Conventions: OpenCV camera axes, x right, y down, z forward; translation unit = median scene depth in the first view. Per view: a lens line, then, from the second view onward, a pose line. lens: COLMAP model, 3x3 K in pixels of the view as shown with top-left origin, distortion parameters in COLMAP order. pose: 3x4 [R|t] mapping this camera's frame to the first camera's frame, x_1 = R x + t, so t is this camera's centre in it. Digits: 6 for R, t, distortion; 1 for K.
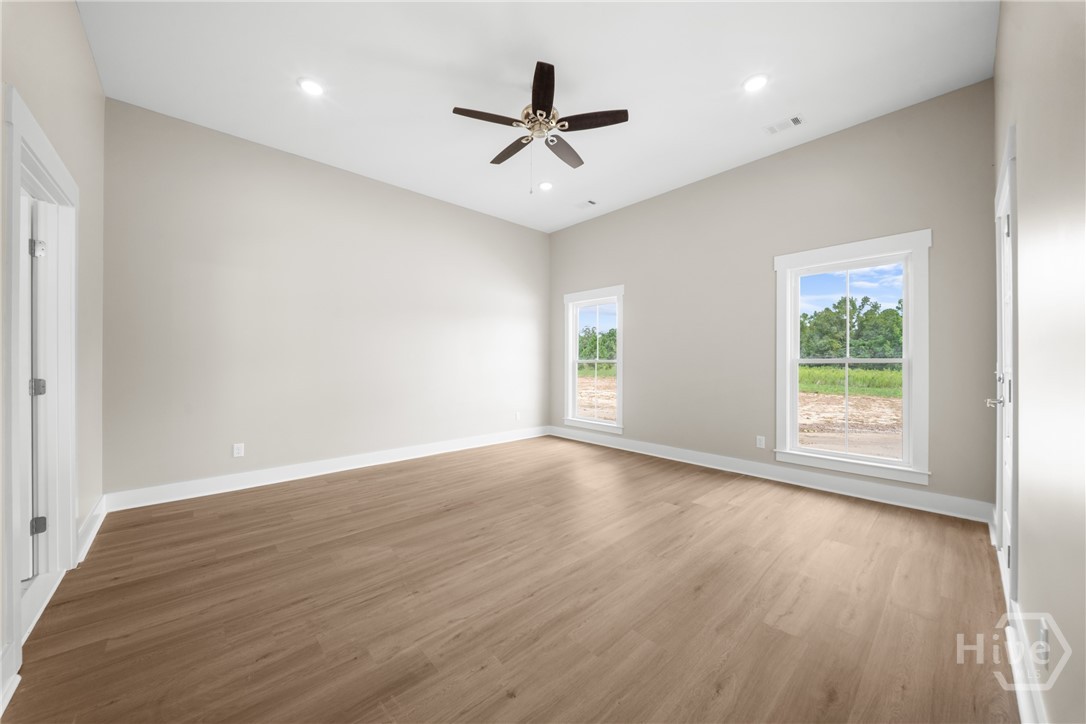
lens RADIAL K [[381.8, 0, 542.6], [0, 381.8, 361.7], [0, 0, 1]] dist [0.000857, -0.000202]
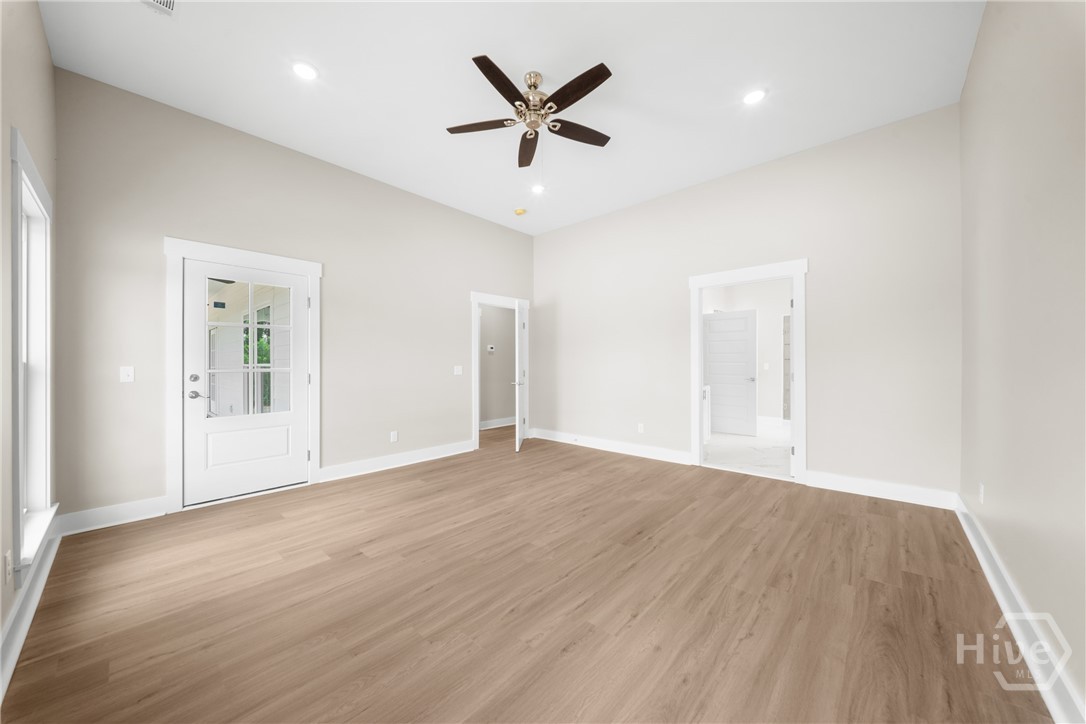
lens RADIAL K [[381.8, 0, 543.0], [0, 381.8, 364.8], [0, 0, 1]] dist [0.000857, -0.000202]
pose [[-0.995994, 0.002662, -0.089384, 0.055920], [0.002738, 0.999996, -0.000727, 0.000082], [0.089381, -0.000969, -0.995997, 1.938764]]
